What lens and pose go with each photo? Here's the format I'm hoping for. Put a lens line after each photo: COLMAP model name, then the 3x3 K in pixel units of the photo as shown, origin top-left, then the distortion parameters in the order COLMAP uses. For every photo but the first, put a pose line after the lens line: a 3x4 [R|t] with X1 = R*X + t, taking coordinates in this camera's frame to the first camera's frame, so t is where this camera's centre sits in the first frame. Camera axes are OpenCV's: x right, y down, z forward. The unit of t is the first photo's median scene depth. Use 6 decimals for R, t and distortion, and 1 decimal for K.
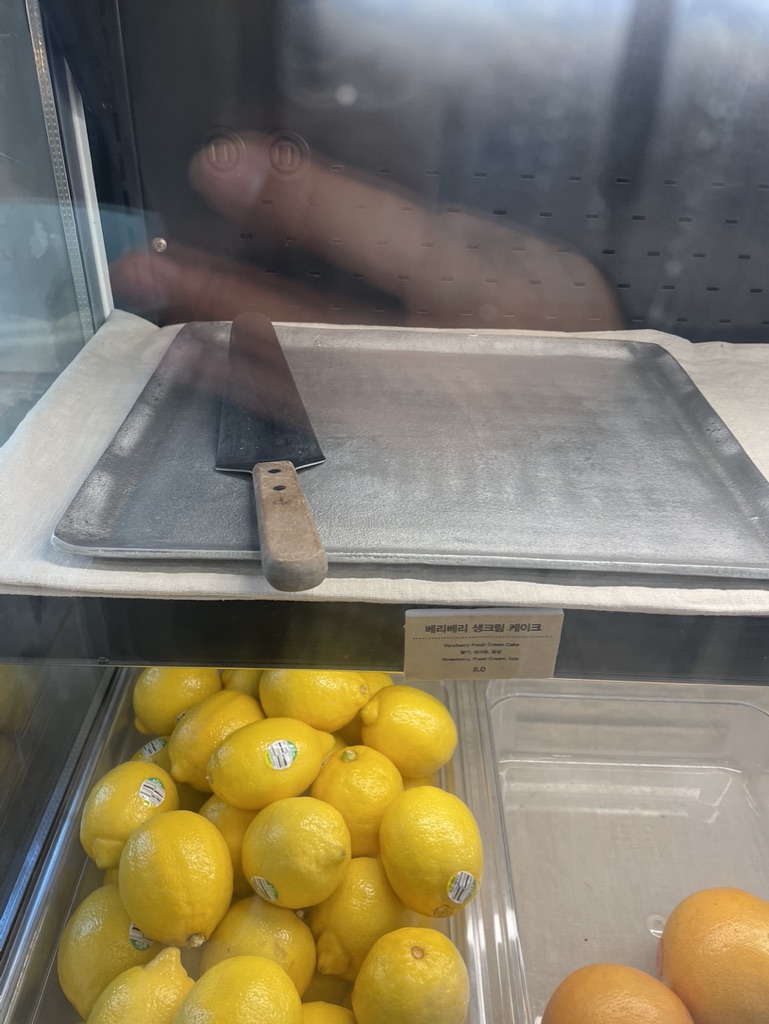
lens RADIAL K [[769.2, 0, 381.7], [0, 769.2, 511.6], [0, 0, 1]] dist [0.088944, -0.111491]
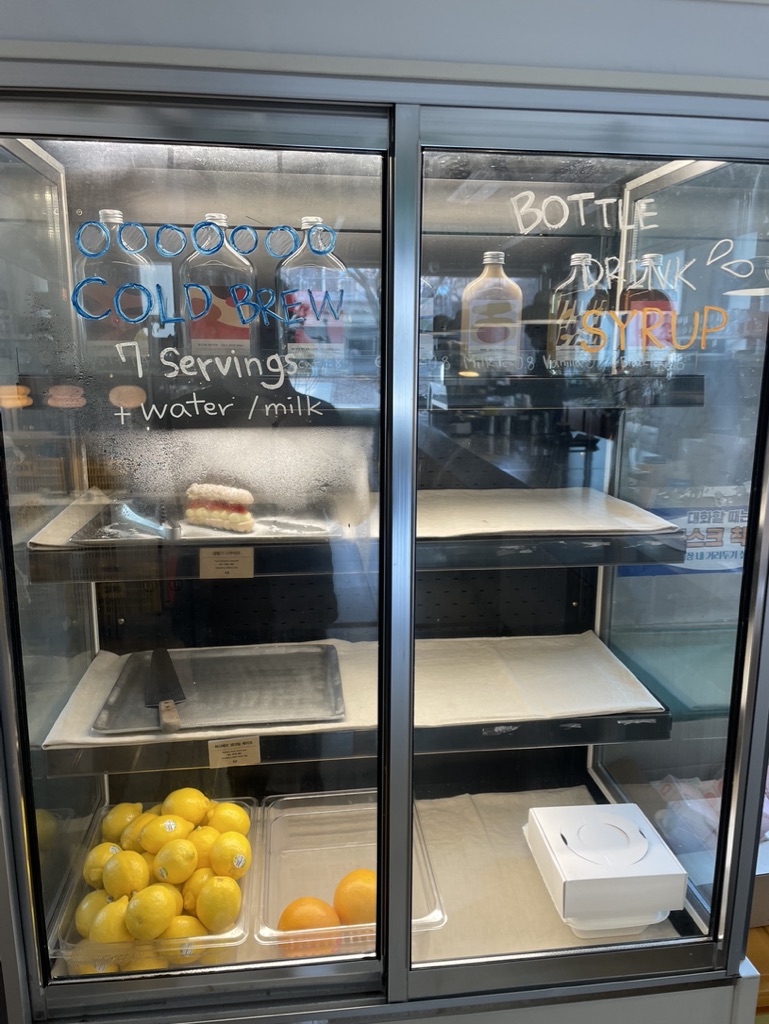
lens RADIAL K [[769.2, 0, 386.8], [0, 769.2, 515.7], [0, 0, 1]] dist [0.088944, -0.111491]
pose [[0.991129, -0.061706, 0.117707, 0.335914], [0.100111, 0.929156, -0.355874, 0.365309], [-0.087409, 0.364501, 0.927091, -1.794619]]
